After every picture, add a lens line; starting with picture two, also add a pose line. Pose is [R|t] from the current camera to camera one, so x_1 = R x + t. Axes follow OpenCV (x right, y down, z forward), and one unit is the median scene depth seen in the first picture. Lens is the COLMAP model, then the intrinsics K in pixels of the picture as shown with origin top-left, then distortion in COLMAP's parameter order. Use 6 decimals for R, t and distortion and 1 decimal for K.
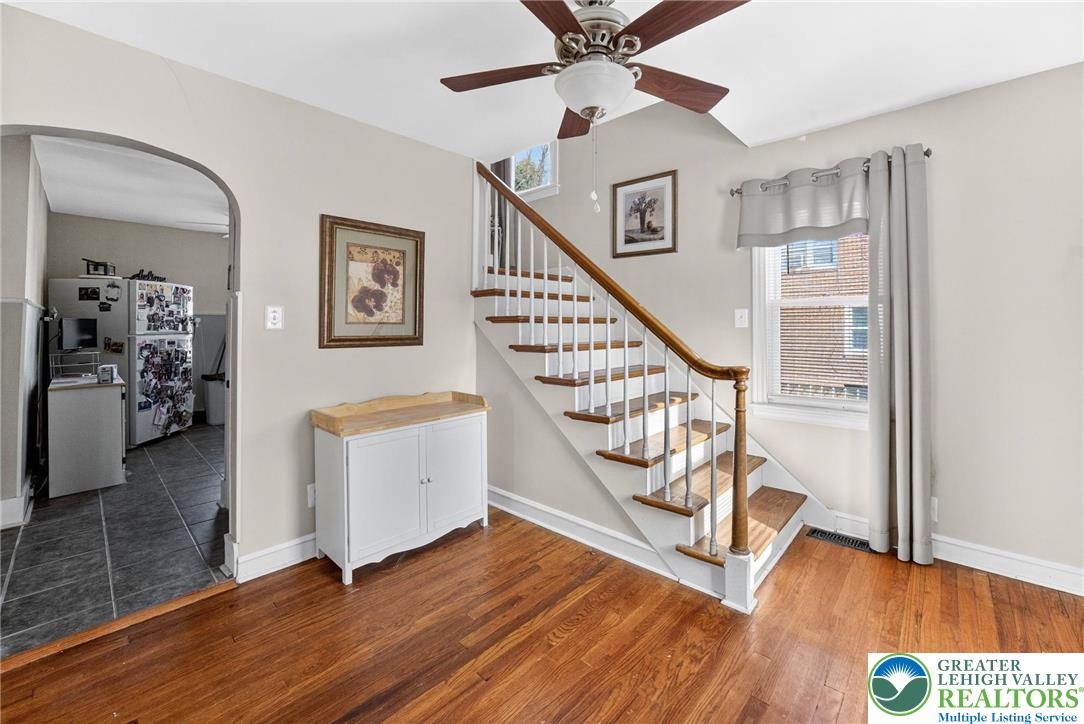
lens RADIAL K [[436.6, 0, 543.1], [0, 436.6, 321.1], [0, 0, 1]] dist [-0.018701, 0.000082]
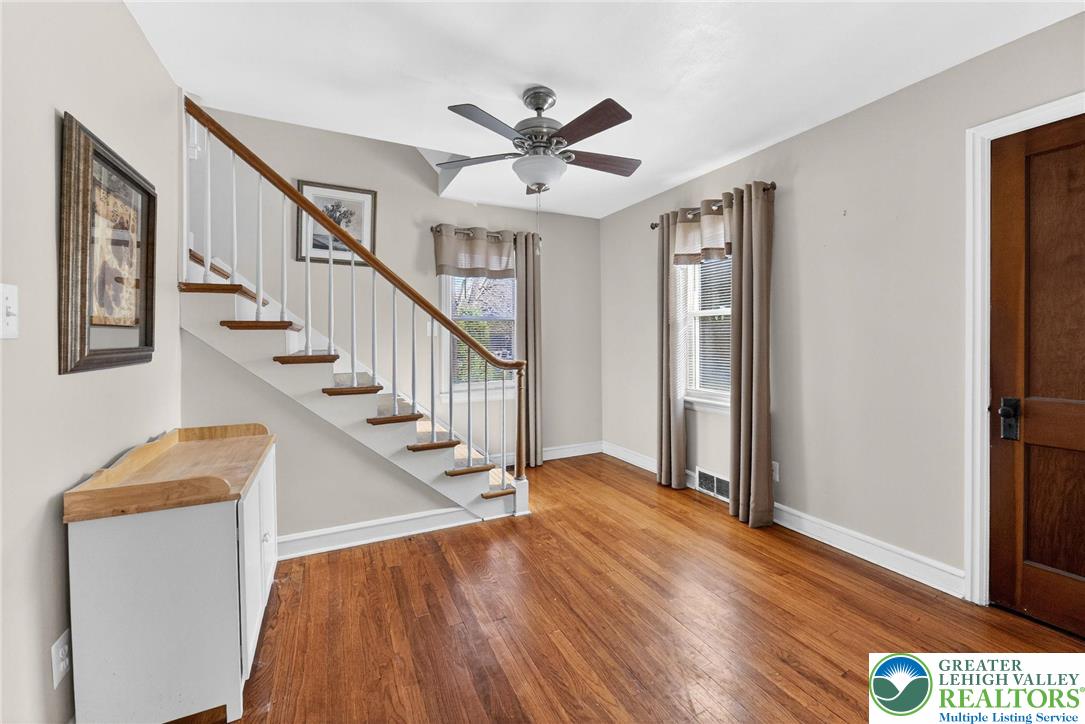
lens RADIAL K [[444.9, 0, 544.2], [0, 444.9, 339.4], [0, 0, 1]] dist [0.000030, 0.000121]
pose [[0.363244, -0.005465, 0.931678, -0.768863], [-0.008734, 0.999919, 0.009271, 0.012011], [-0.931653, -0.011505, 0.363167, 0.261606]]
